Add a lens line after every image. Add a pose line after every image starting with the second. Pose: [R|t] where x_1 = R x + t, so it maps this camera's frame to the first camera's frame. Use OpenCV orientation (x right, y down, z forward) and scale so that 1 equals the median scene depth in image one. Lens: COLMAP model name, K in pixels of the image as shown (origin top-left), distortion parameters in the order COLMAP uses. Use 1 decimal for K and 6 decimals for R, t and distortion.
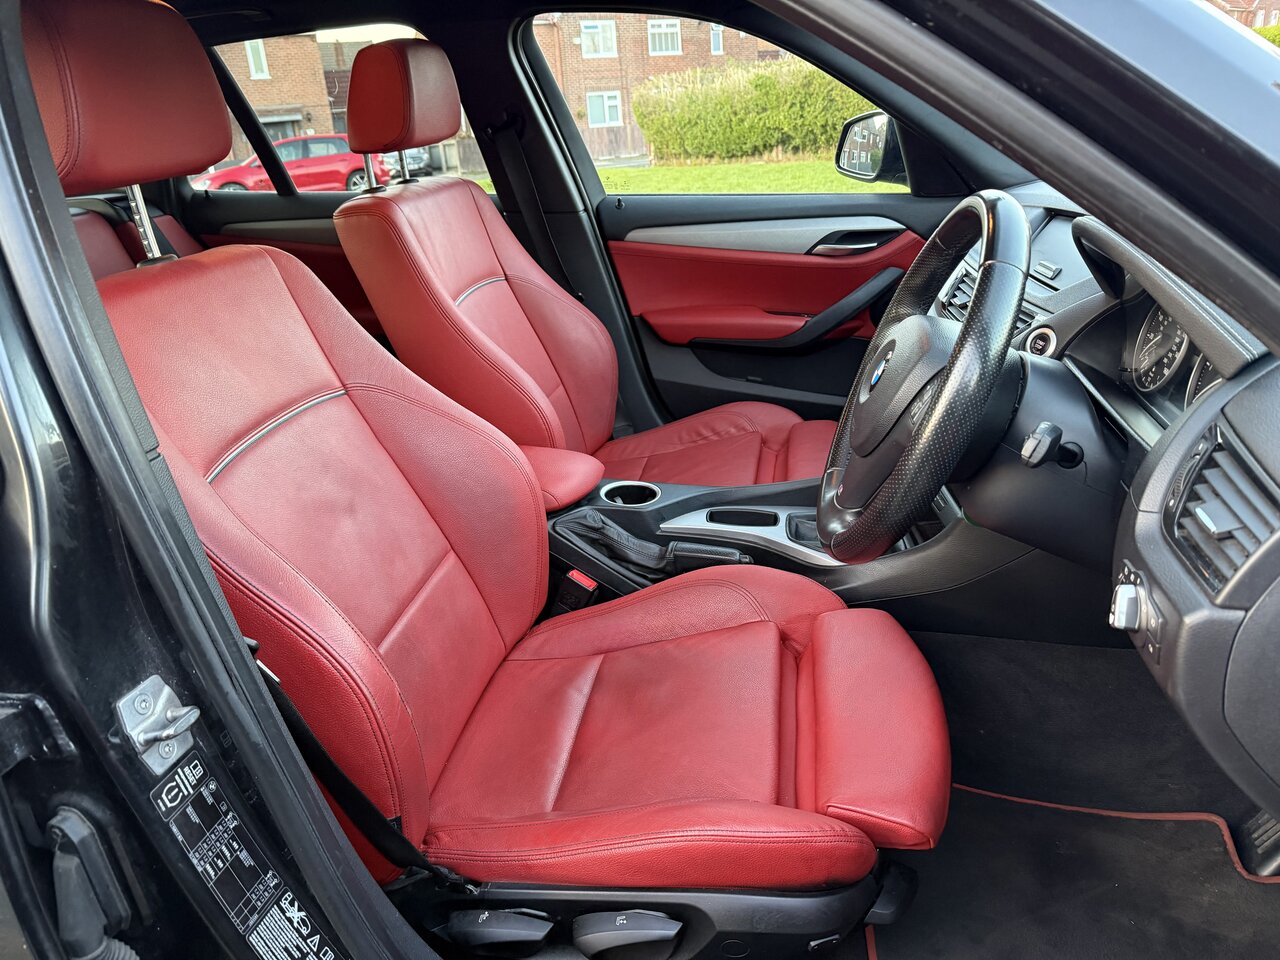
lens RADIAL K [[913.0, 0, 643.8], [0, 913.0, 486.2], [0, 0, 1]] dist [0.027090, -0.041306]
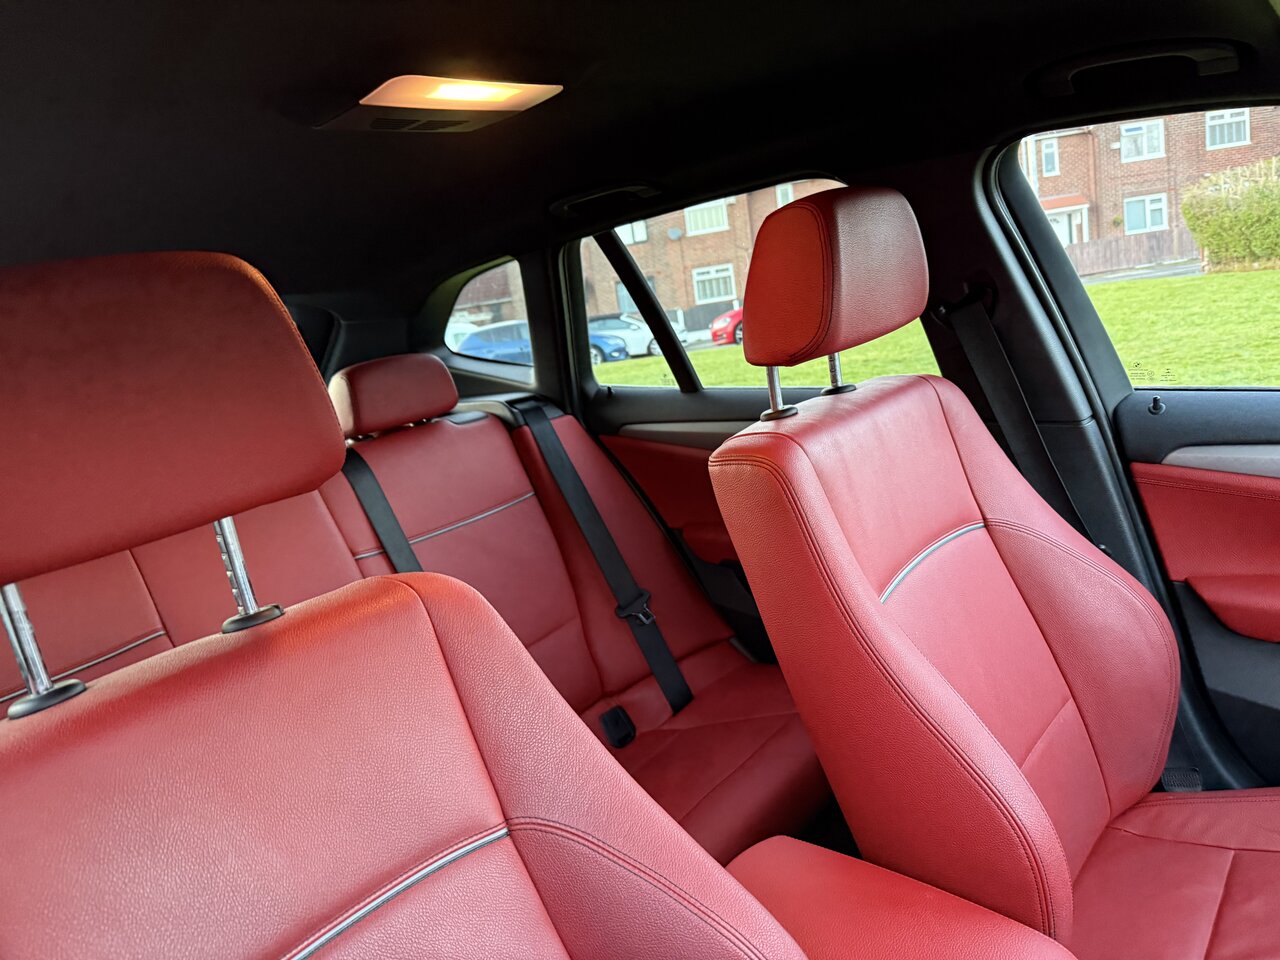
lens RADIAL K [[913.0, 0, 643.8], [0, 913.0, 486.2], [0, 0, 1]] dist [0.027090, -0.041306]
pose [[0.861662, 0.043666, -0.505601, -0.008800], [-0.105286, 0.989996, -0.093931, -0.156461], [0.496441, 0.134169, 0.857639, 0.298193]]
